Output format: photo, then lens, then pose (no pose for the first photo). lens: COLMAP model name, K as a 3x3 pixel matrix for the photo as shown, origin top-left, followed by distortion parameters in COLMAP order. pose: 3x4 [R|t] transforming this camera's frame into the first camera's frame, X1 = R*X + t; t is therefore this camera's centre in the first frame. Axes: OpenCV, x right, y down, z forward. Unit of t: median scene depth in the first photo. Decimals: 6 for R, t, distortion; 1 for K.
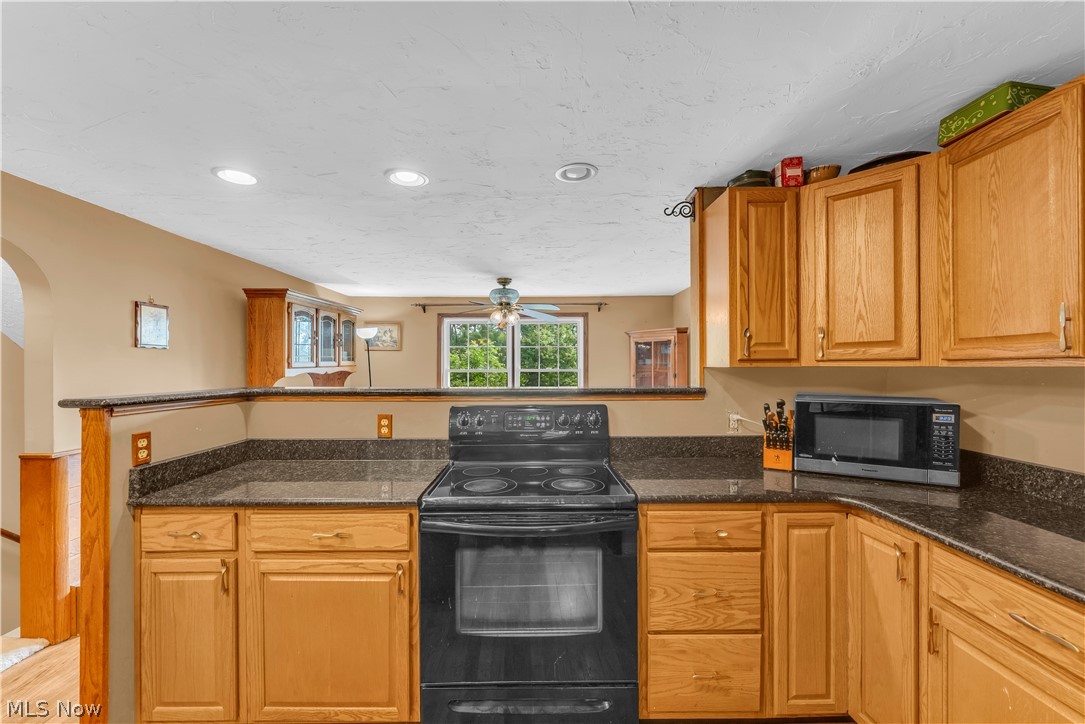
lens RADIAL K [[444.3, 0, 536.0], [0, 444.3, 368.4], [0, 0, 1]] dist [-0.000557, -0.000618]
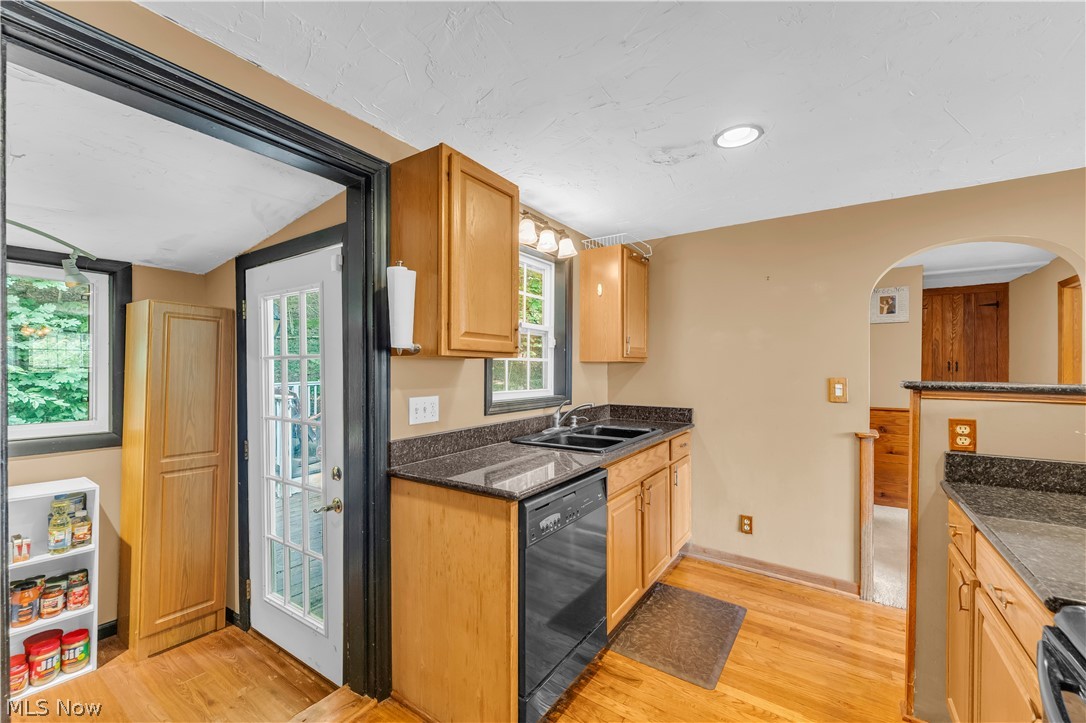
lens RADIAL K [[444.7, 0, 543.7], [0, 444.7, 365.2], [0, 0, 1]] dist [-0.000557, -0.000618]
pose [[-0.560797, -0.006322, -0.827929, 0.451899], [-0.006696, 0.999973, -0.003100, 0.032814], [0.827926, 0.003805, -0.560824, 0.767242]]
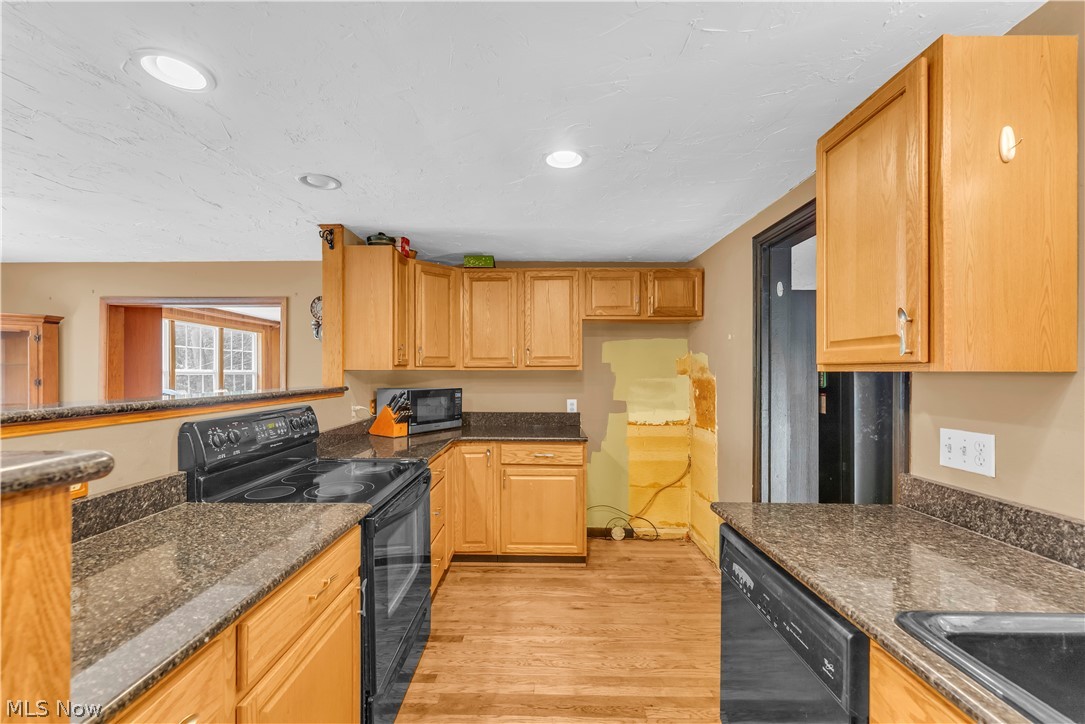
lens RADIAL K [[444.3, 0, 545.4], [0, 444.3, 369.6], [0, 0, 1]] dist [-0.000557, -0.000618]
pose [[-0.003114, 0.006785, 0.999972, -1.167264], [0.002925, 0.999973, -0.006776, 0.009266], [-0.999991, 0.002904, -0.003134, 0.582147]]
